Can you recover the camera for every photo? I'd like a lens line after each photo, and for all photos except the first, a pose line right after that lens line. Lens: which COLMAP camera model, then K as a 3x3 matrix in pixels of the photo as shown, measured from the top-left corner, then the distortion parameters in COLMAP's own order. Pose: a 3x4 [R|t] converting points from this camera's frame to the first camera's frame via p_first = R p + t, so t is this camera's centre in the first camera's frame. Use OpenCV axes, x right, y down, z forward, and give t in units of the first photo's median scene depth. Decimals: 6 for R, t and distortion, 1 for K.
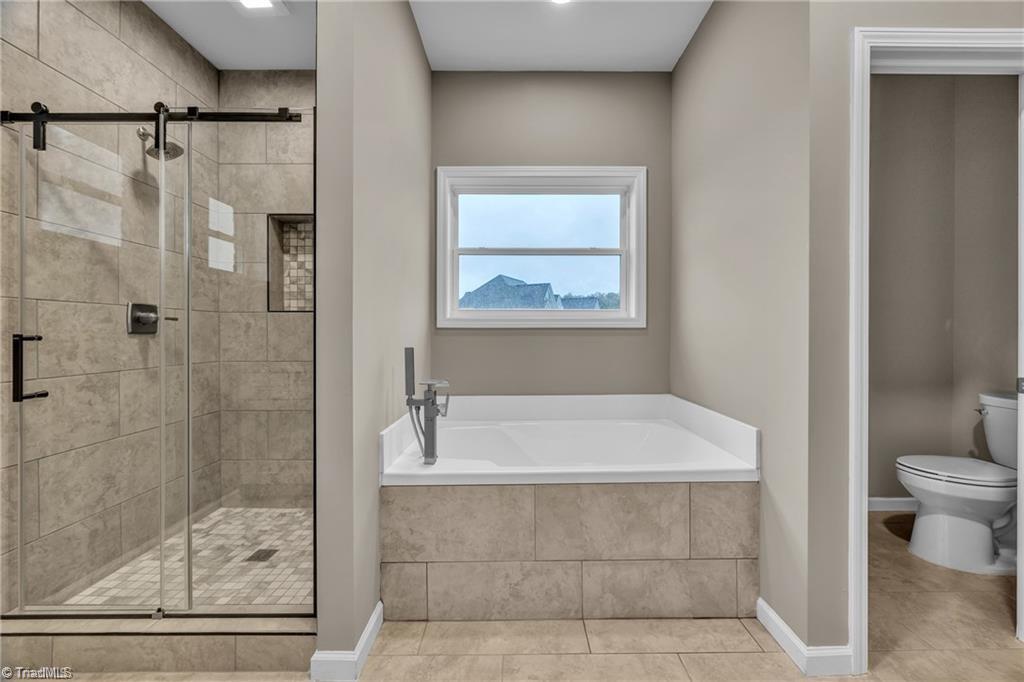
lens RADIAL K [[392.7, 0, 518.8], [0, 392.7, 338.2], [0, 0, 1]] dist [-0.000938, -0.000508]
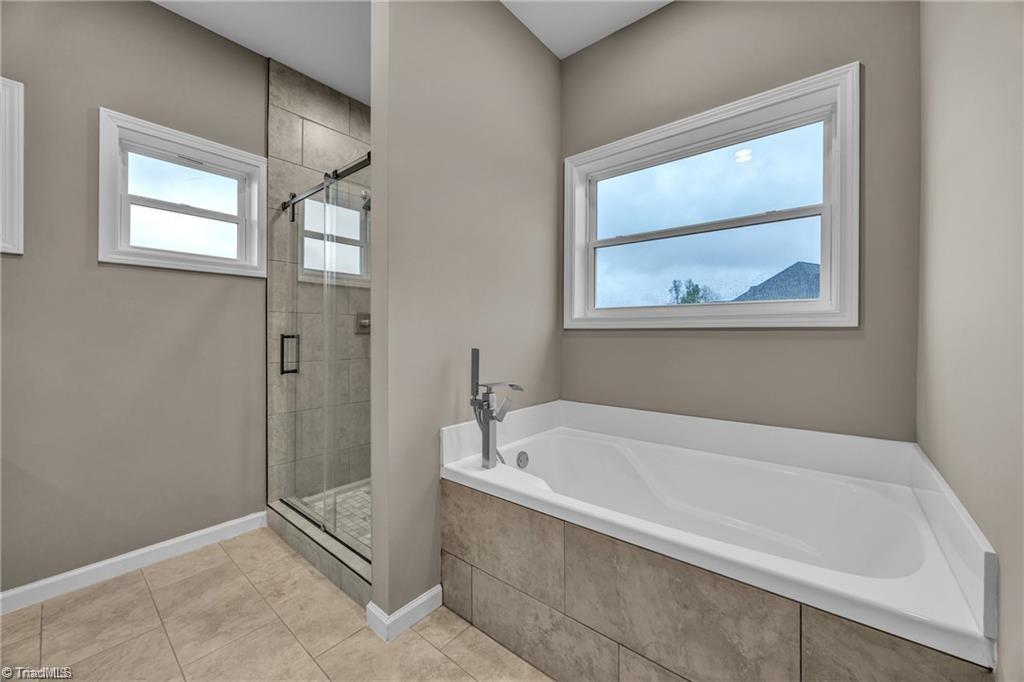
lens RADIAL K [[392.7, 0, 514.5], [0, 392.7, 336.8], [0, 0, 1]] dist [-0.000938, -0.000508]
pose [[0.763261, 0.008453, -0.646035, 0.484985], [-0.009819, 0.999951, 0.001483, -0.010732], [0.646016, 0.005212, 0.763306, 0.306072]]
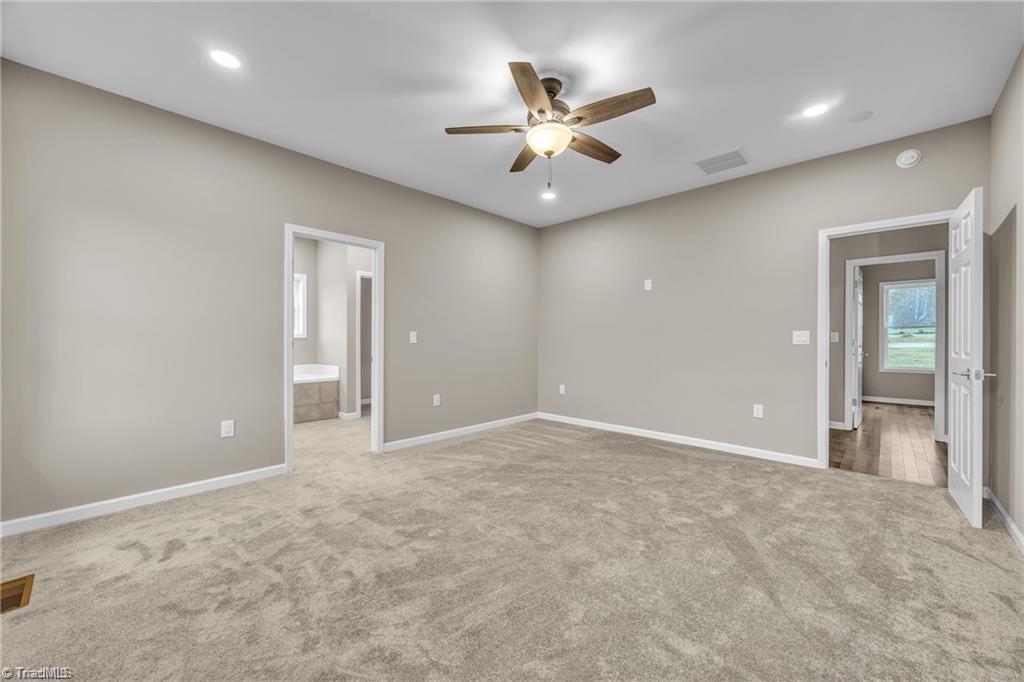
lens RADIAL K [[392.7, 0, 509.9], [0, 392.7, 340.8], [0, 0, 1]] dist [-0.000938, -0.000508]
pose [[0.697694, 0.002772, 0.716391, -0.897400], [-0.000236, 0.999993, -0.003639, 0.004153], [-0.716396, 0.002370, 0.697690, -2.669516]]
